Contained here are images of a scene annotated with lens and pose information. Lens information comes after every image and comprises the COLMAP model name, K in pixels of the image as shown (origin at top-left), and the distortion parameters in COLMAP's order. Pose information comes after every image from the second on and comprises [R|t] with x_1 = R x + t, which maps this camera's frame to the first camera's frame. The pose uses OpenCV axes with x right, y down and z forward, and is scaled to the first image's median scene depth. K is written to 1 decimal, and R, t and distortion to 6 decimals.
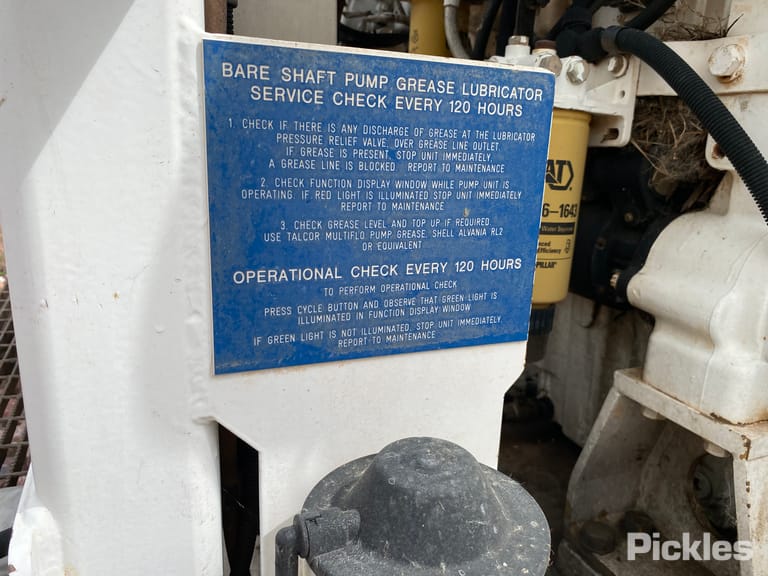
lens RADIAL K [[586.7, 0, 387.3], [0, 586.7, 289.8], [0, 0, 1]] dist [0.010848, -0.005853]
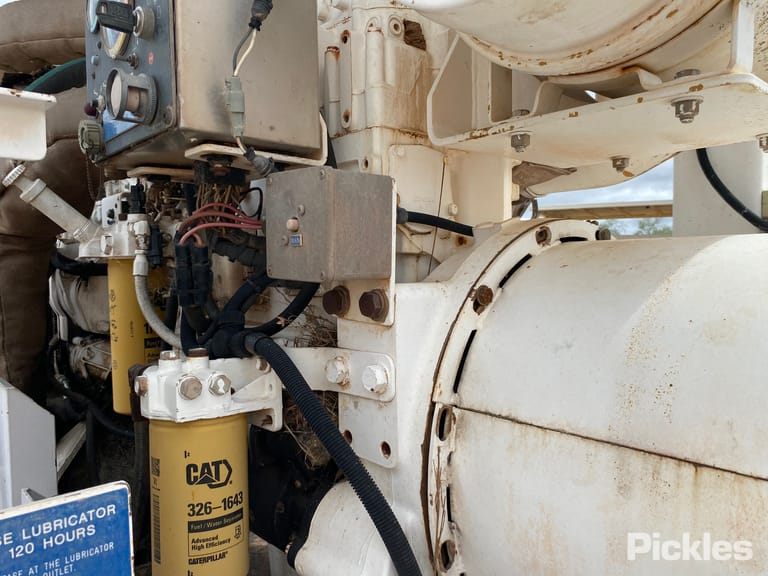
lens RADIAL K [[586.7, 0, 373.2], [0, 586.7, 306.8], [0, 0, 1]] dist [0.010848, -0.005853]
pose [[0.946152, -0.083126, 0.312867, 0.259666], [0.140759, 0.975965, -0.166371, -0.285571], [-0.291518, 0.201451, 0.935112, -0.178508]]
